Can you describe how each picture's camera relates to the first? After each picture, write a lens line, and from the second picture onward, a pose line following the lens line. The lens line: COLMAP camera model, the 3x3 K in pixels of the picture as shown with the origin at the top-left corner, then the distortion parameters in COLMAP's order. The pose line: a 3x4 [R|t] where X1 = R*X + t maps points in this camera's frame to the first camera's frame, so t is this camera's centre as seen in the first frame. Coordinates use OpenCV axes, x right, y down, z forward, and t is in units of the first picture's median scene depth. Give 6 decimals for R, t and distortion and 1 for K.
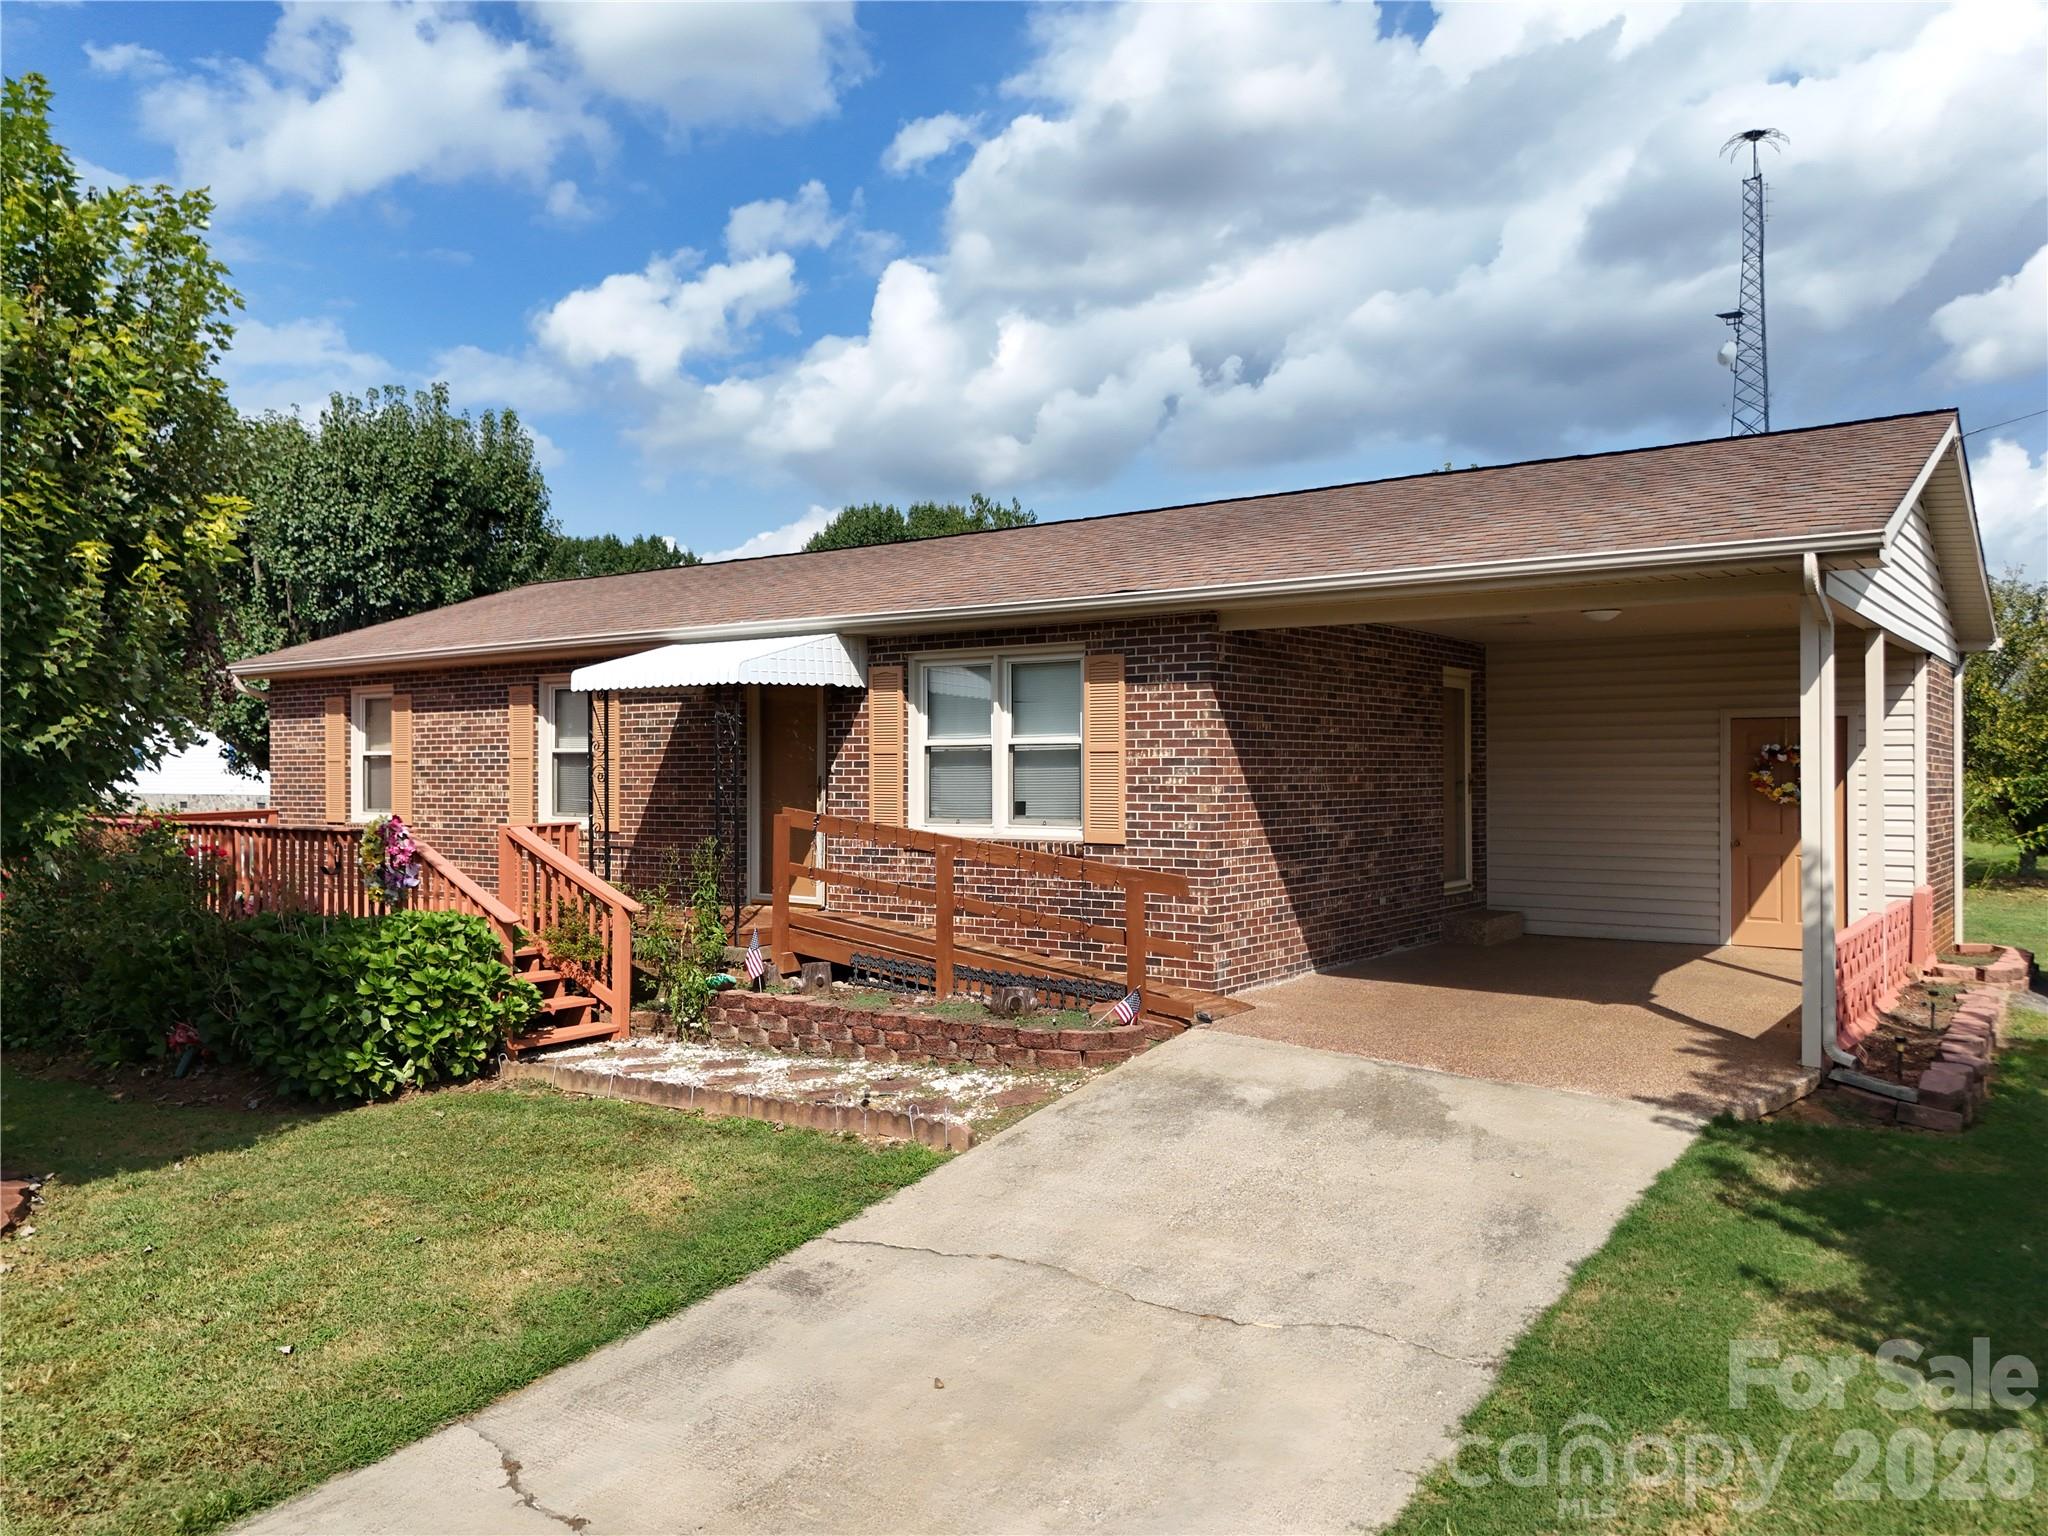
lens RADIAL K [[1513.3, 0, 1022.4], [0, 1513.3, 774.0], [0, 0, 1]] dist [0.058721, -0.047301]
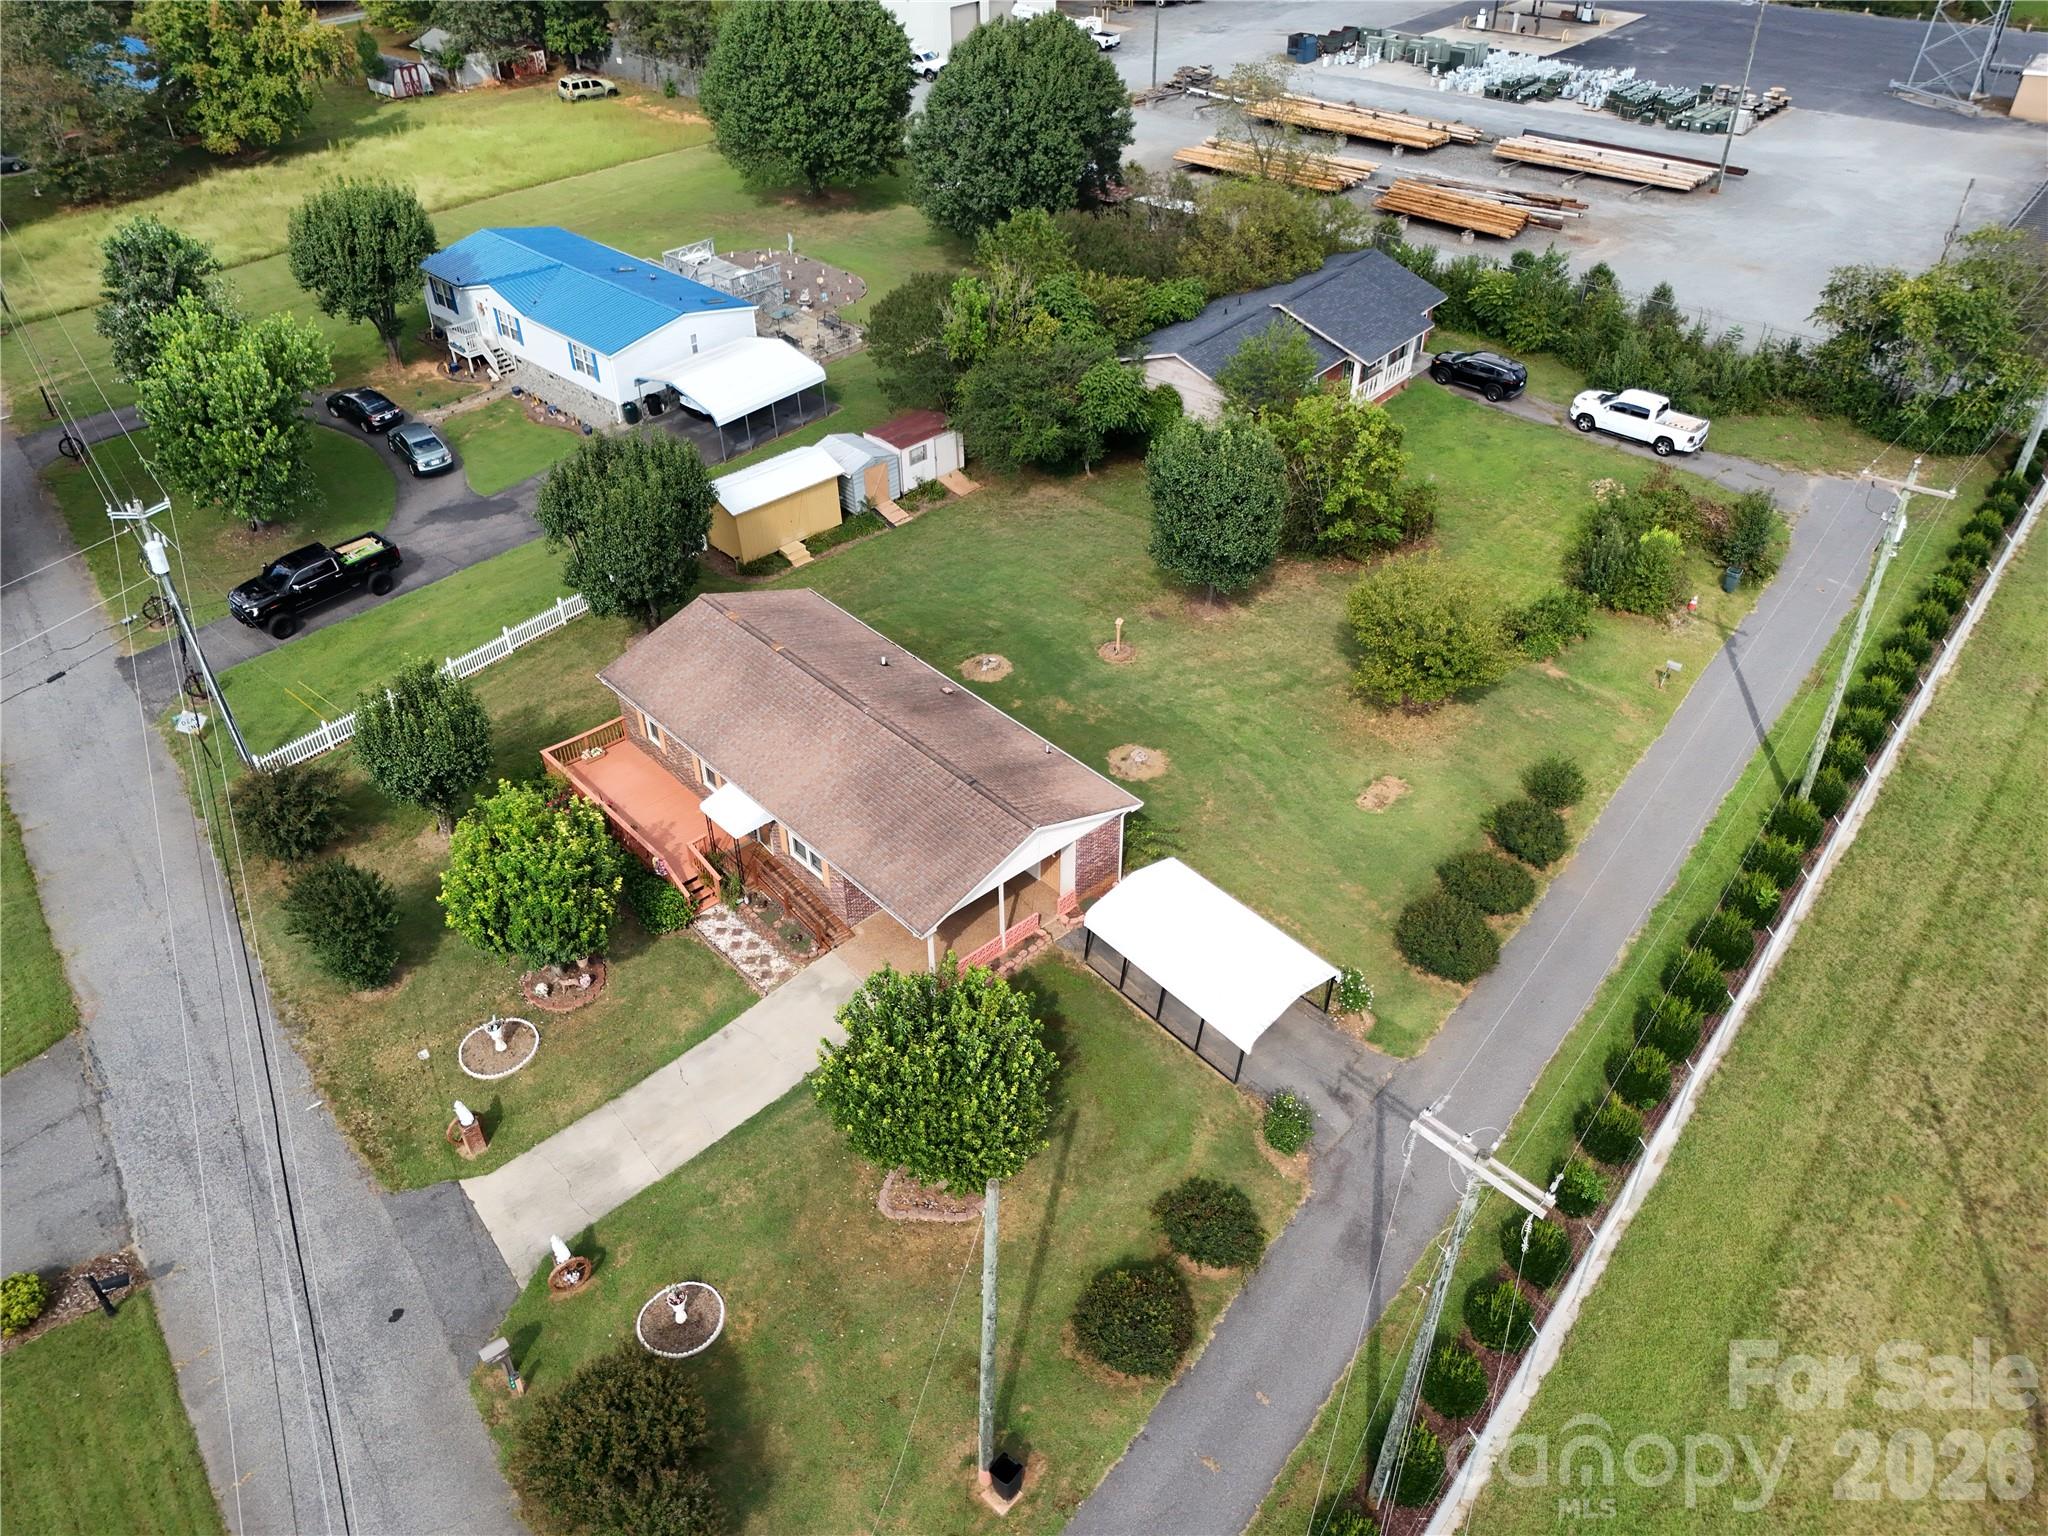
lens RADIAL K [[1513.3, 0, 1030.4], [0, 1513.3, 762.2], [0, 0, 1]] dist [0.058721, -0.047301]
pose [[0.978356, 0.116112, -0.171283, 1.178323], [0.009184, 0.802555, 0.596507, -2.496552], [0.206726, -0.585170, 0.784118, -1.756437]]
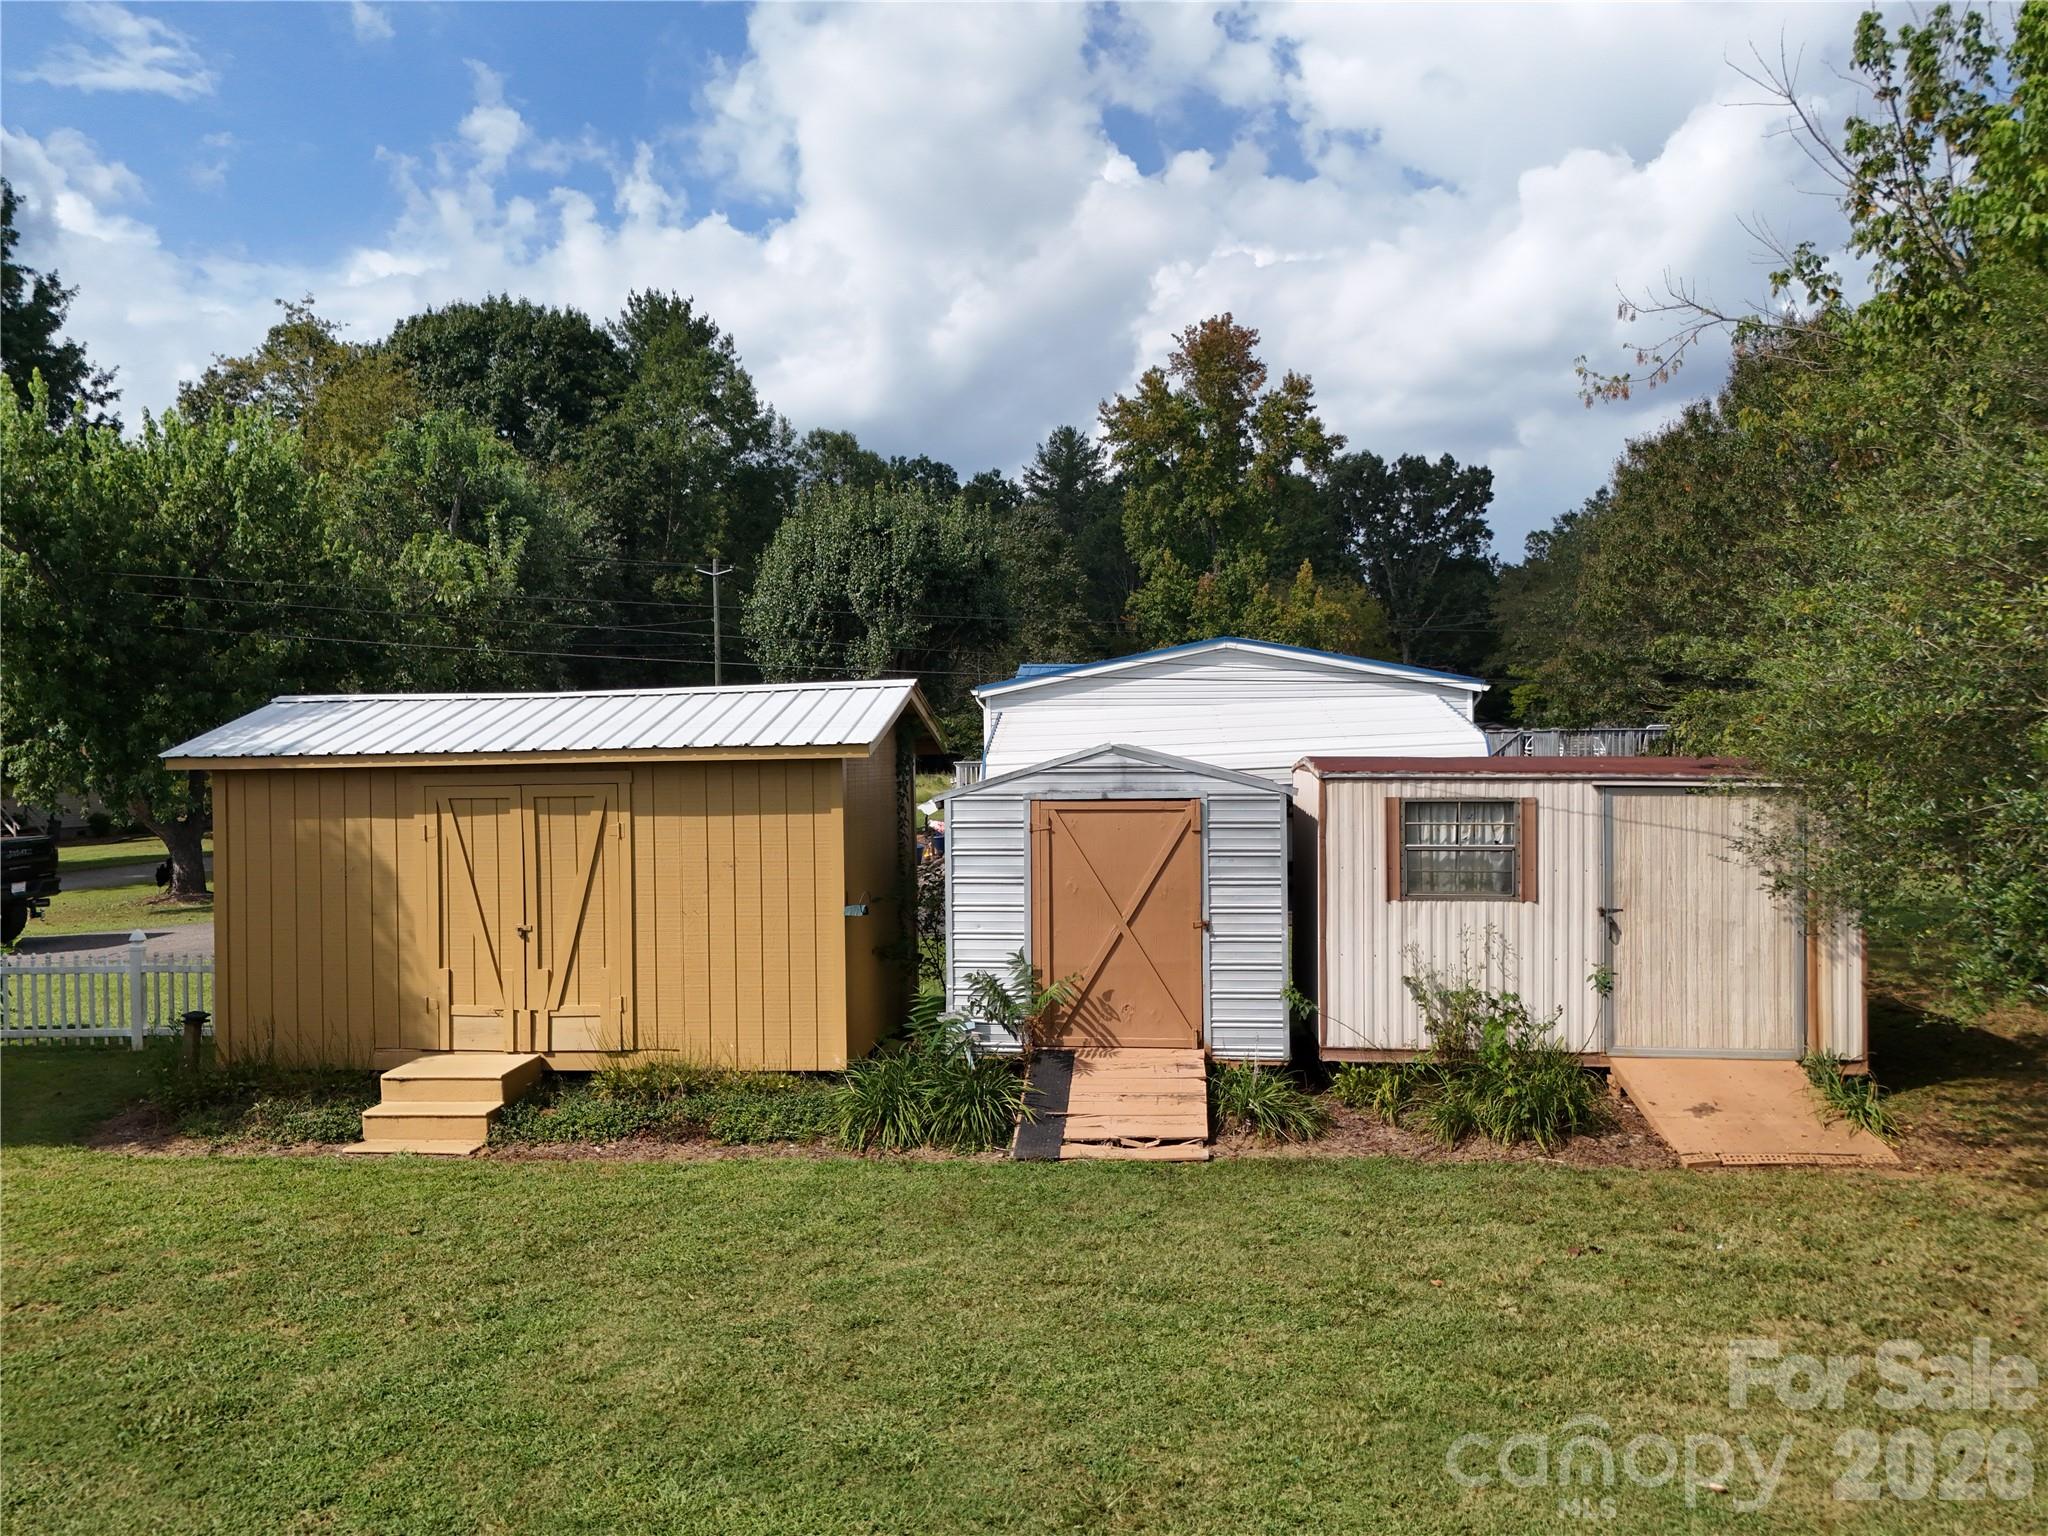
lens RADIAL K [[1513.3, 0, 1020.6], [0, 1513.3, 774.2], [0, 0, 1]] dist [0.058721, -0.047301]
pose [[0.458880, 0.013795, -0.888391, 0.355504], [0.003579, 0.999843, 0.017374, -0.074889], [0.888491, -0.011152, 0.458759, 2.662873]]
